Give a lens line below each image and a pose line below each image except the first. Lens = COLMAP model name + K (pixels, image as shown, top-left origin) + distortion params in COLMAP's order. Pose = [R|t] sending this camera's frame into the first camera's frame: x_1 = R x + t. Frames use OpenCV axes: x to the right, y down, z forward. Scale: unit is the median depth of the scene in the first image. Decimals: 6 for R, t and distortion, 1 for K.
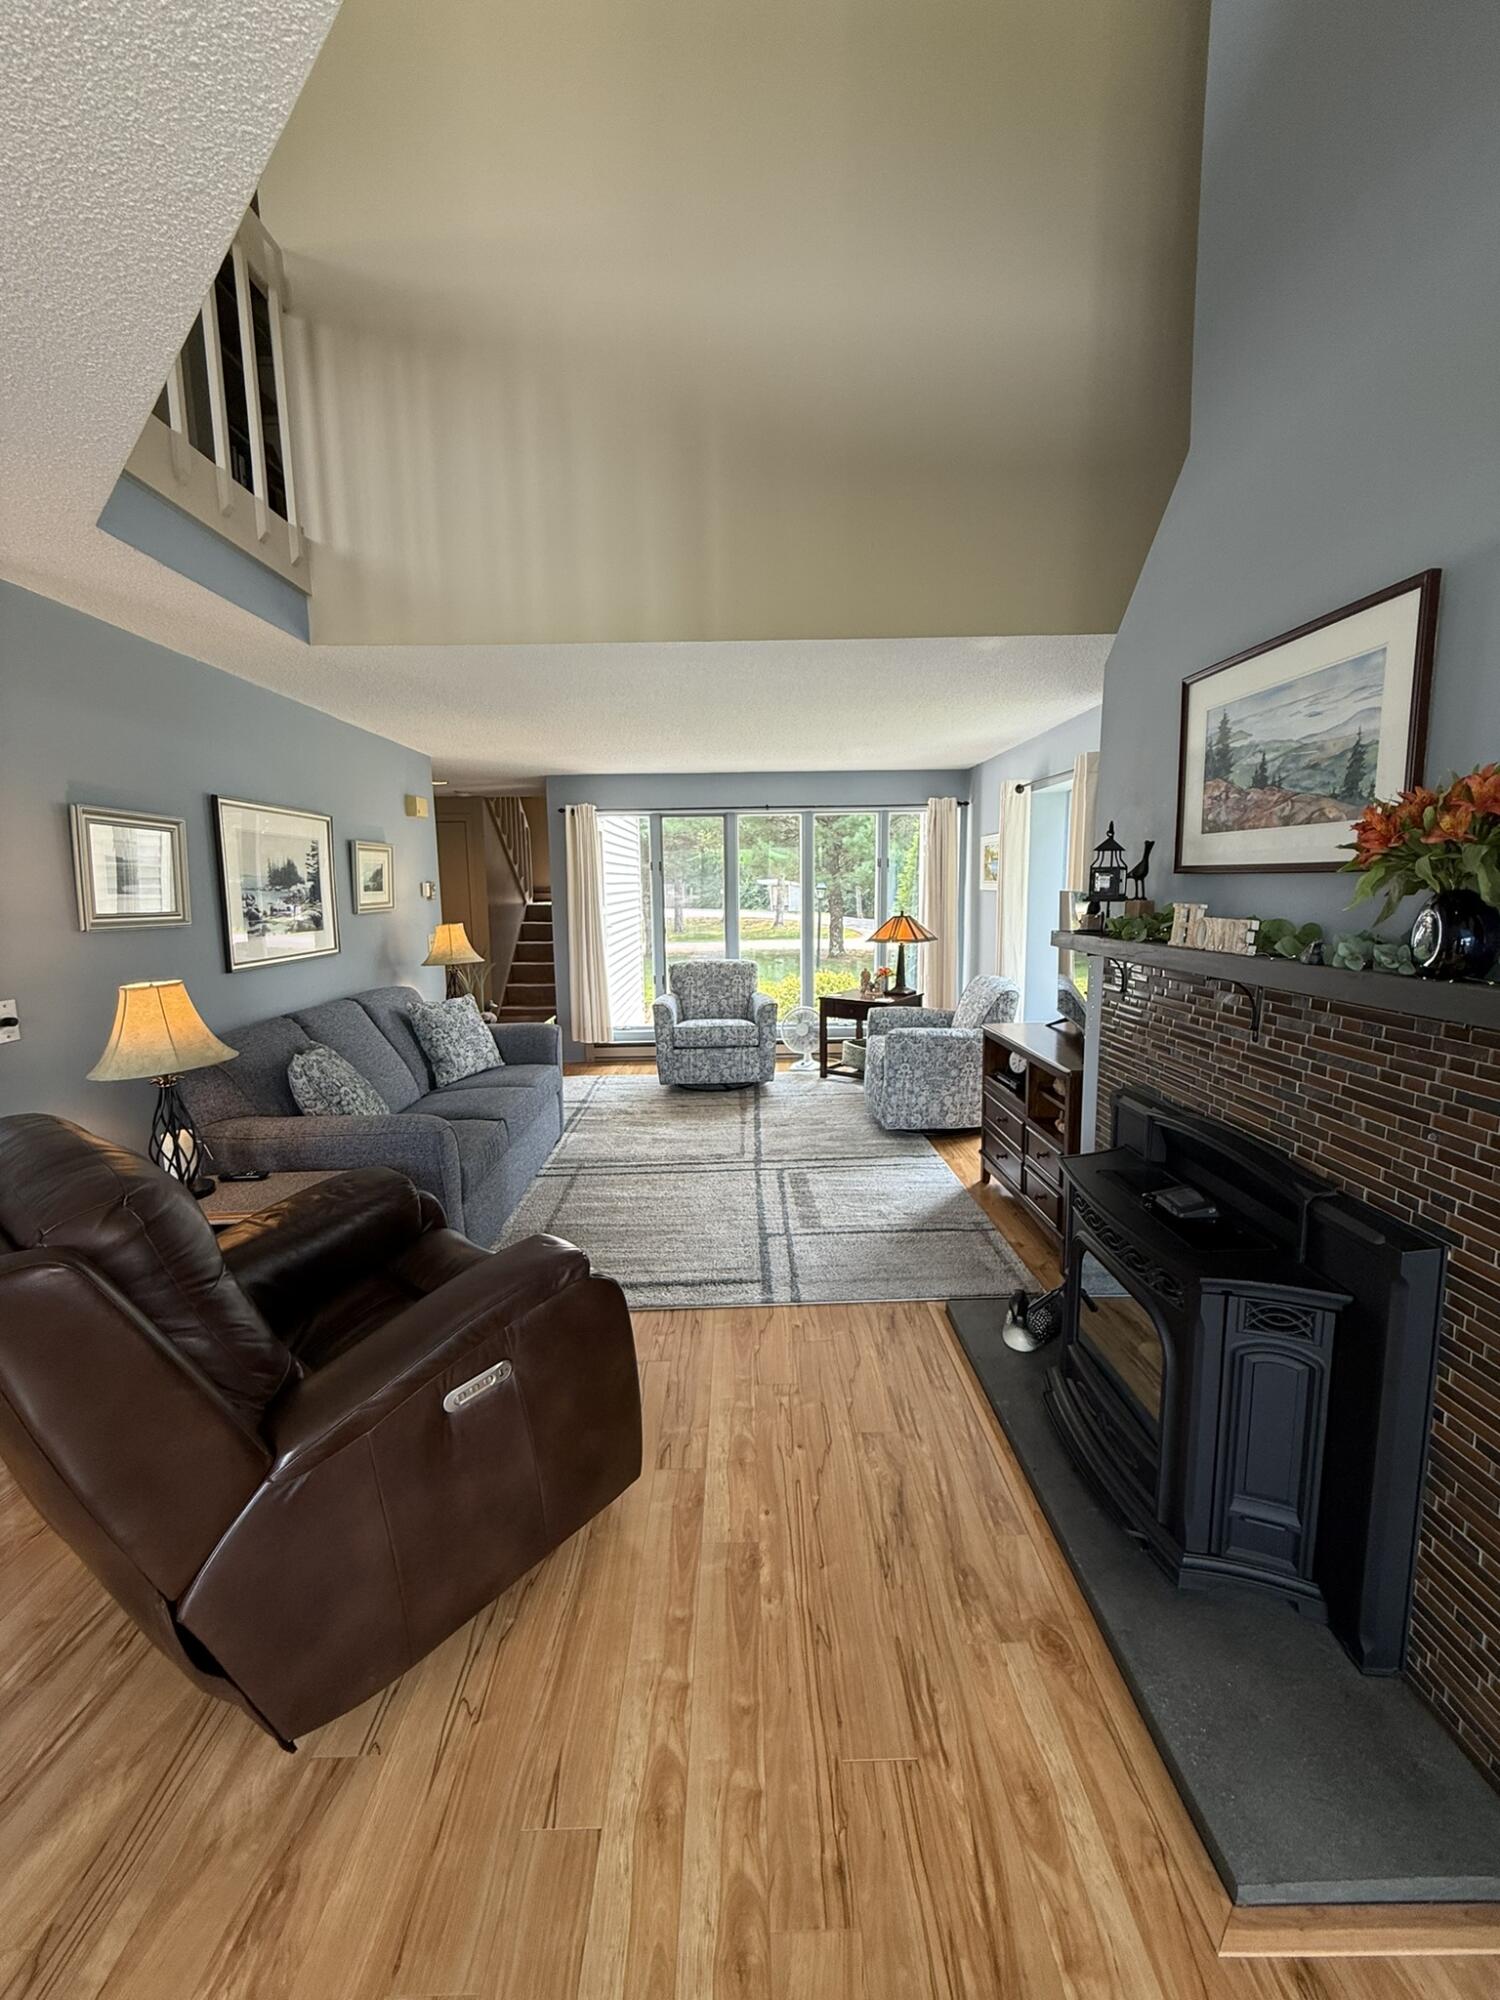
lens RADIAL K [[802.2, 0, 745.0], [0, 802.2, 993.6], [0, 0, 1]] dist [0.002549, 0.000313]
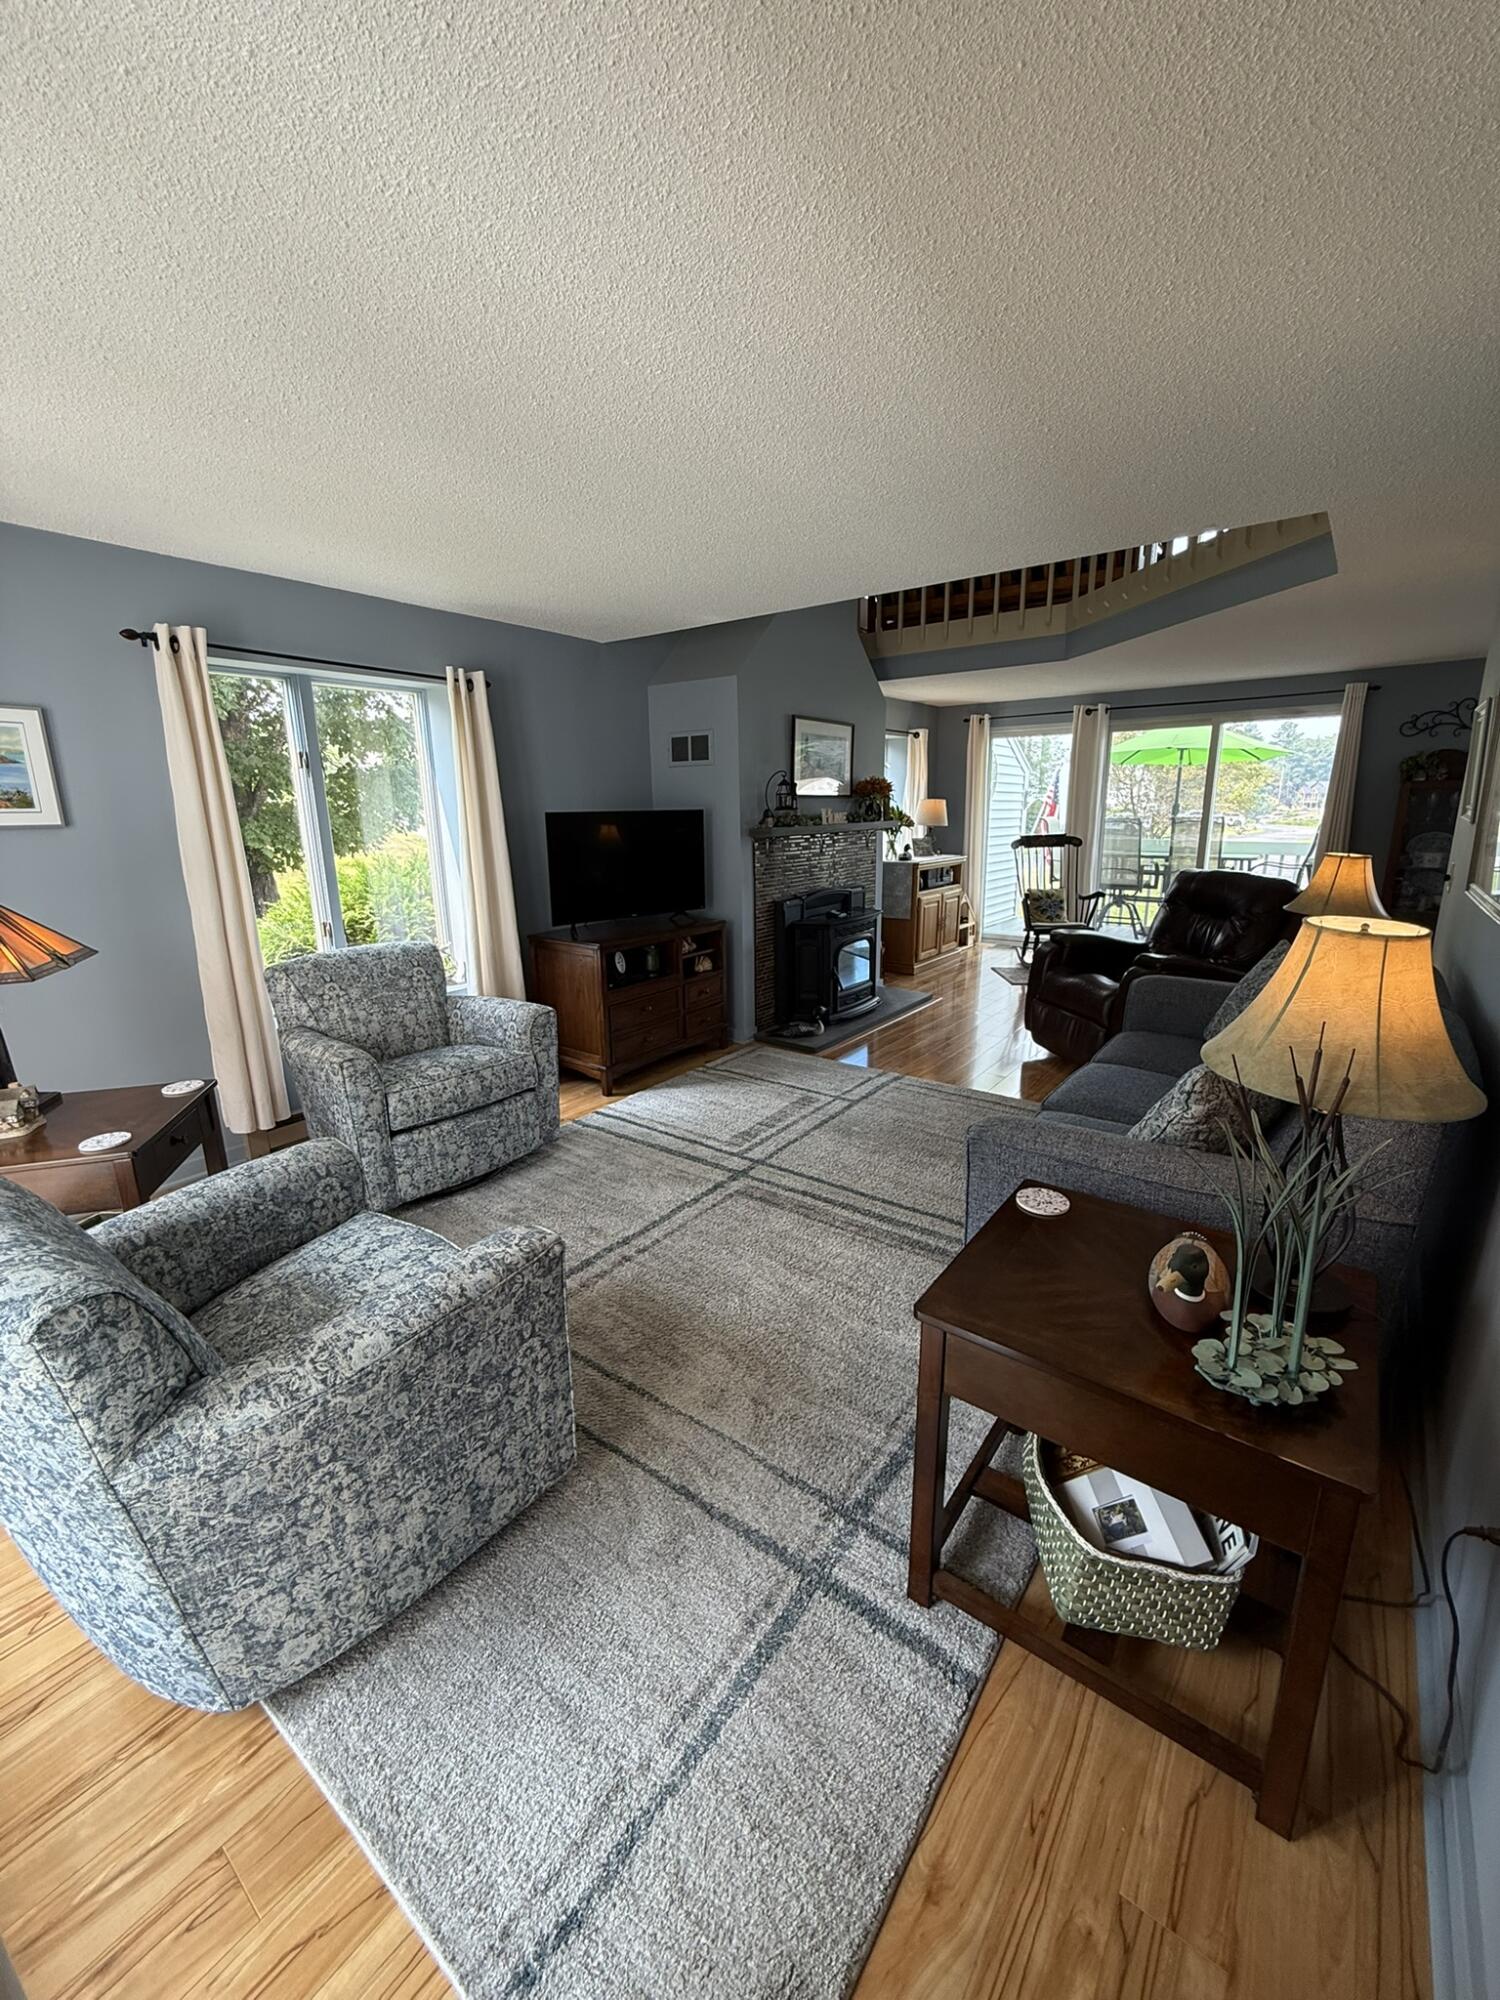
lens RADIAL K [[802.2, 0, 743.5], [0, 802.2, 995.0], [0, 0, 1]] dist [0.002549, 0.000313]
pose [[-0.789972, -0.116655, 0.601944, -0.907489], [0.109311, 0.939212, 0.325473, -0.416067], [-0.603321, 0.322914, -0.729199, 3.228535]]
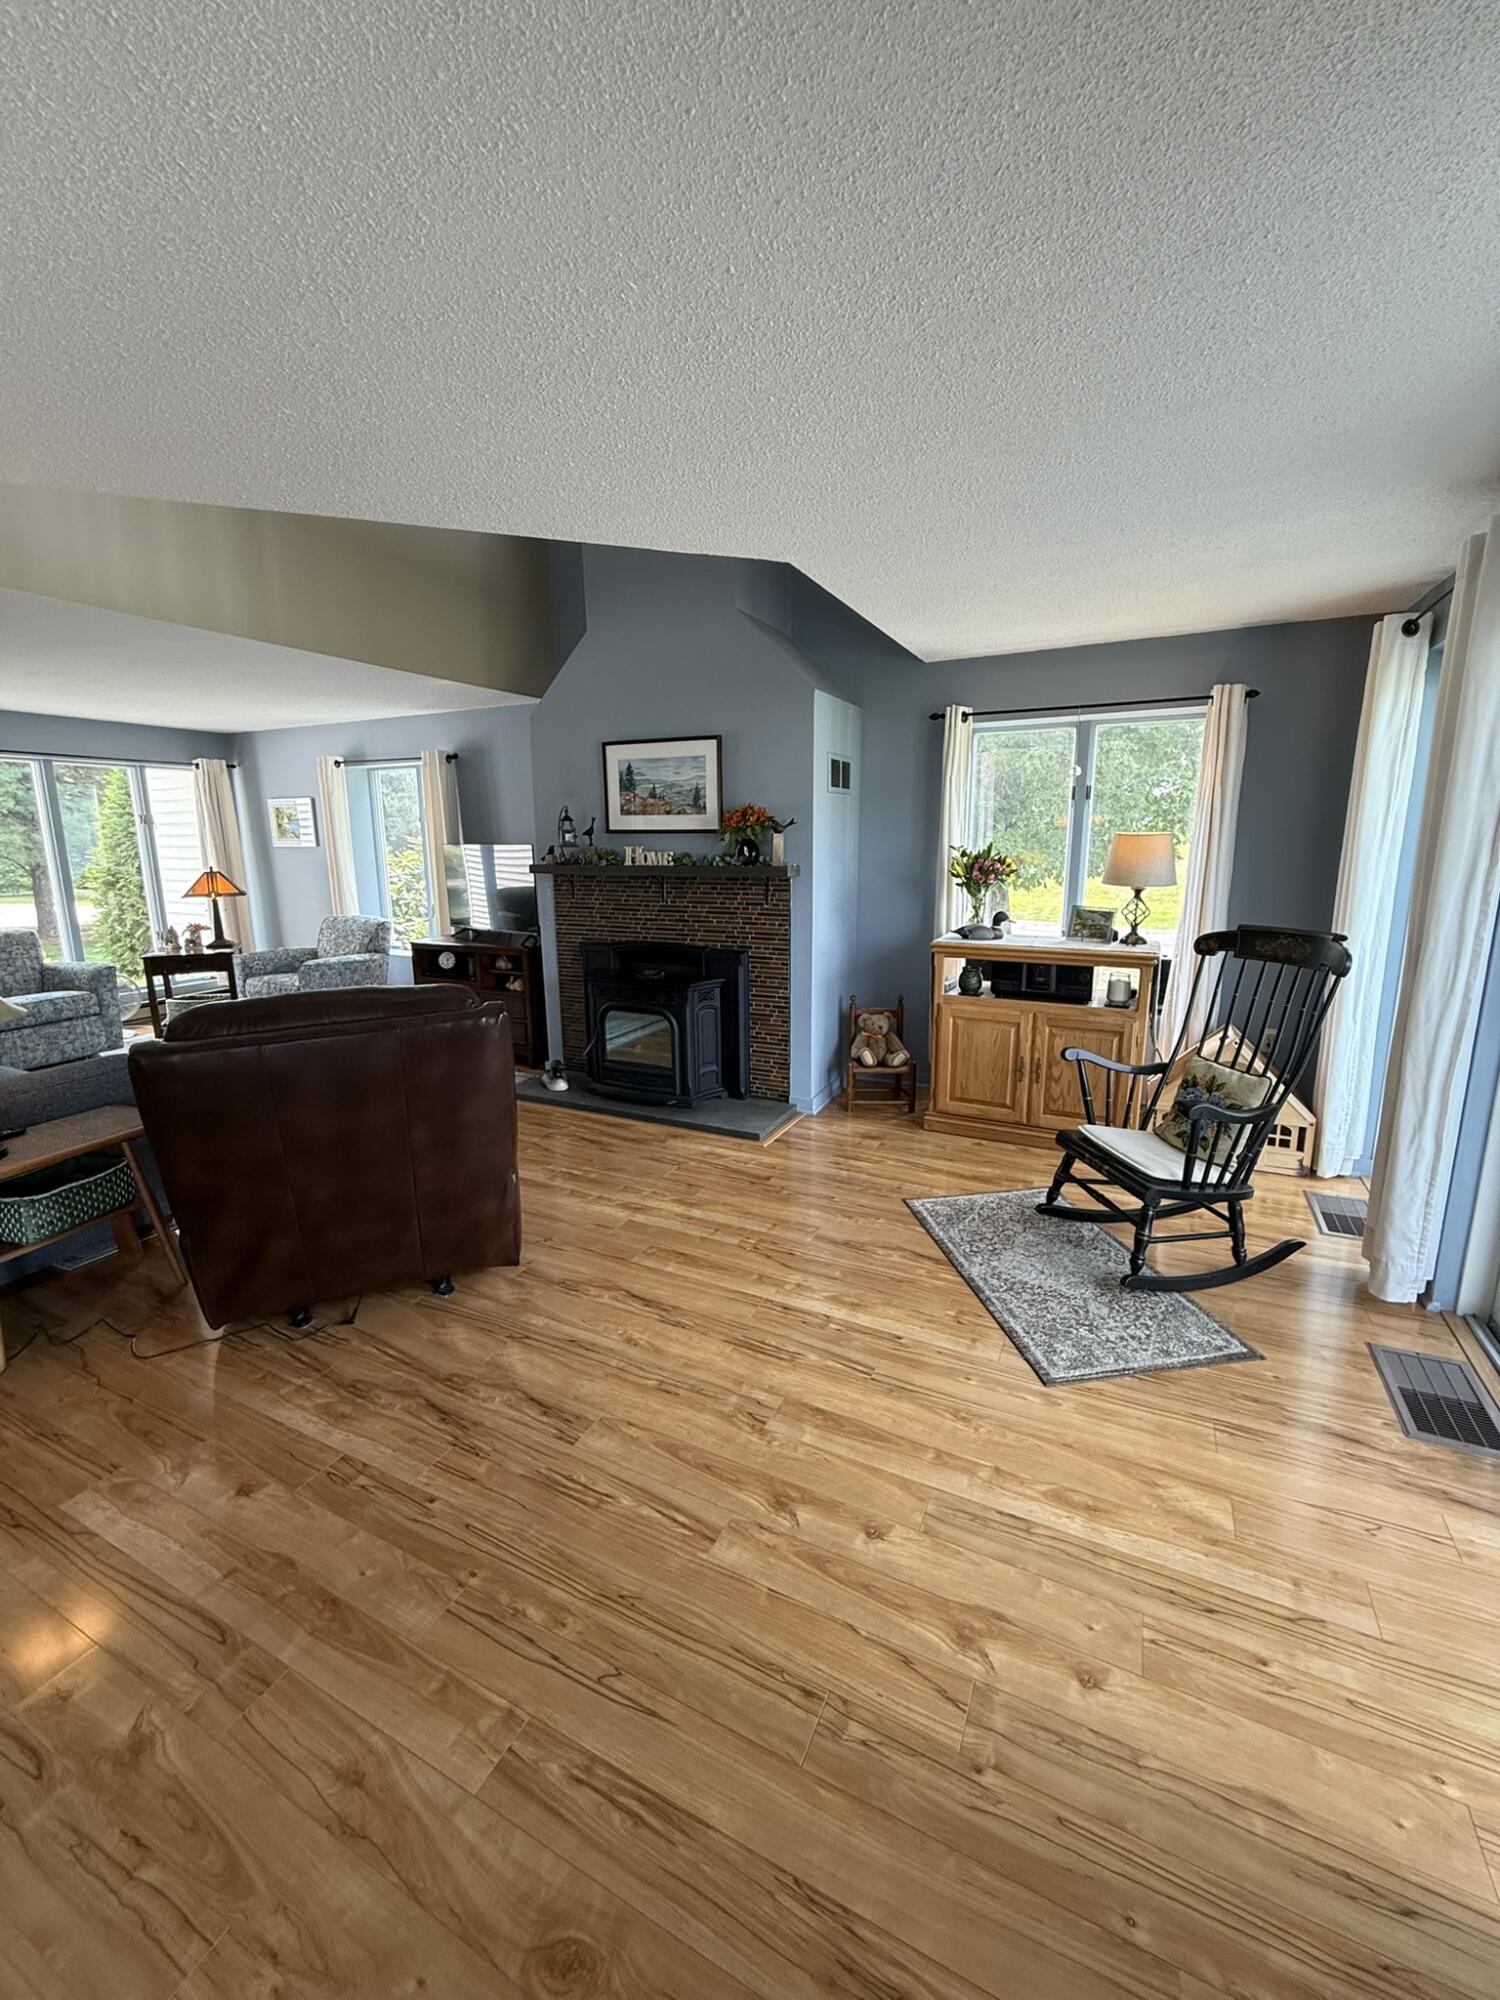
lens RADIAL K [[802.2, 0, 753.1], [0, 802.2, 1001.8], [0, 0, 1]] dist [0.002549, 0.000313]
pose [[0.448250, -0.171156, 0.877370, -1.331387], [0.123077, 0.983968, 0.129070, 0.069270], [-0.885395, 0.050129, 0.462129, -0.332796]]
